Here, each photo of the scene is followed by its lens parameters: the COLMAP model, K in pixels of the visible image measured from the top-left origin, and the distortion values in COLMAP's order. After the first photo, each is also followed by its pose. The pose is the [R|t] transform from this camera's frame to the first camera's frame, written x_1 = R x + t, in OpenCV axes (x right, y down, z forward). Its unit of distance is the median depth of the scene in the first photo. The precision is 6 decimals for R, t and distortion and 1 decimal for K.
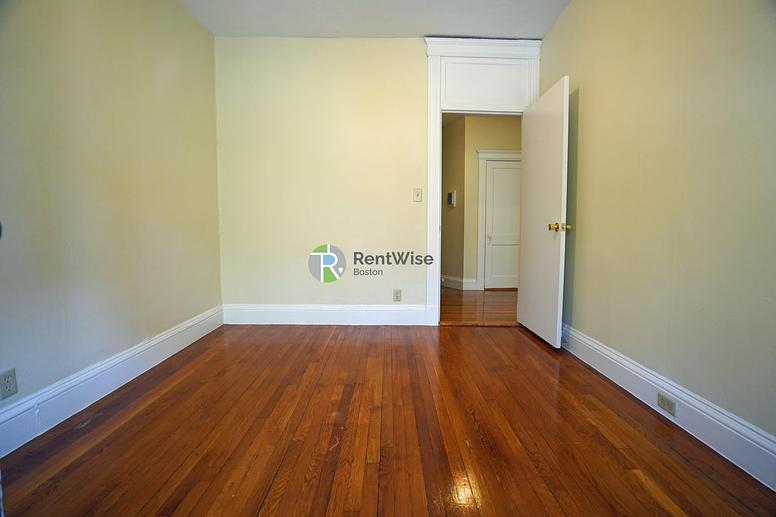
lens RADIAL K [[365.0, 0, 390.1], [0, 365.0, 260.5], [0, 0, 1]] dist [-0.064633, 0.023911]
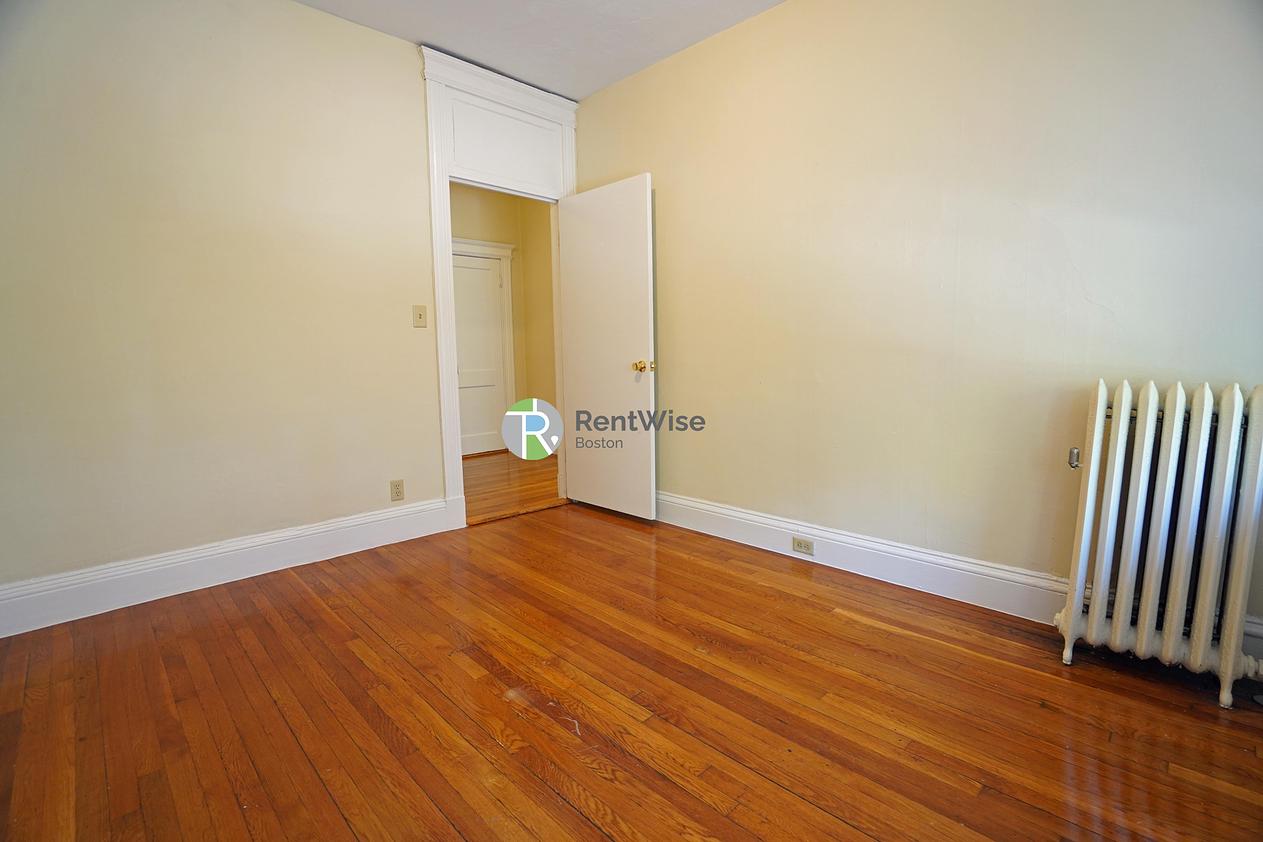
lens RADIAL K [[594.1, 0, 634.9], [0, 594.1, 424.3], [0, 0, 1]] dist [-0.064633, 0.023911]
pose [[0.701141, -0.100369, 0.705923, -0.518089], [0.072387, 0.994948, 0.069566, -0.065277], [-0.709338, 0.002324, 0.704864, 0.117263]]
